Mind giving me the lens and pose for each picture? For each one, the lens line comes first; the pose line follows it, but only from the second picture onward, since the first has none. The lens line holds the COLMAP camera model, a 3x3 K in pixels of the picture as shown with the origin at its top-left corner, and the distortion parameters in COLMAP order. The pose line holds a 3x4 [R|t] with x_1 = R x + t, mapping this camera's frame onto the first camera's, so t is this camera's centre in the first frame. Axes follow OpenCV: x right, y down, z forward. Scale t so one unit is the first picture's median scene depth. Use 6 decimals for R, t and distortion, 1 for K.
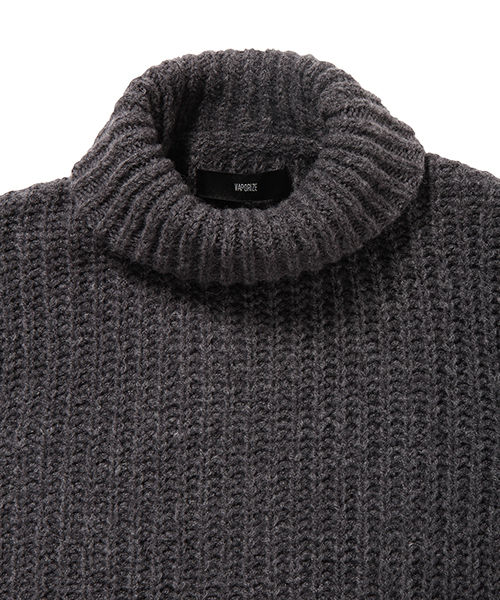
lens RADIAL K [[1538.2, 0, 249.4], [0, 1538.2, 299.9], [0, 0, 1]] dist [0.129603, 0.000000]
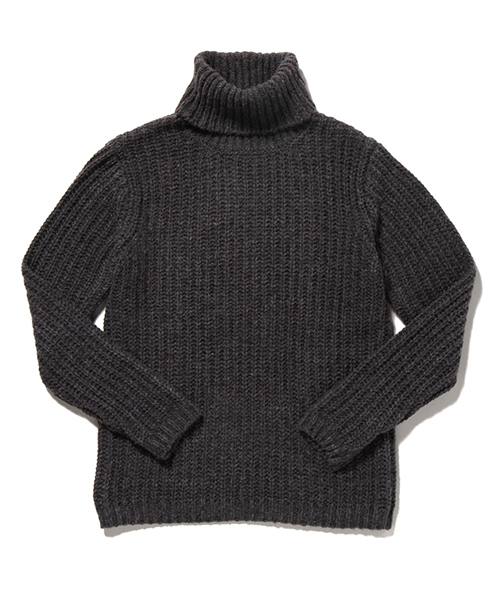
lens RADIAL K [[992.0, 0, 250.8], [0, 992.0, 300.1], [0, 0, 1]] dist [0.001610, 0.000000]
pose [[0.999964, -0.004348, 0.007306, -0.003343], [0.004334, 0.999989, 0.002021, 0.201429], [-0.007315, -0.001989, 0.999971, -0.548094]]
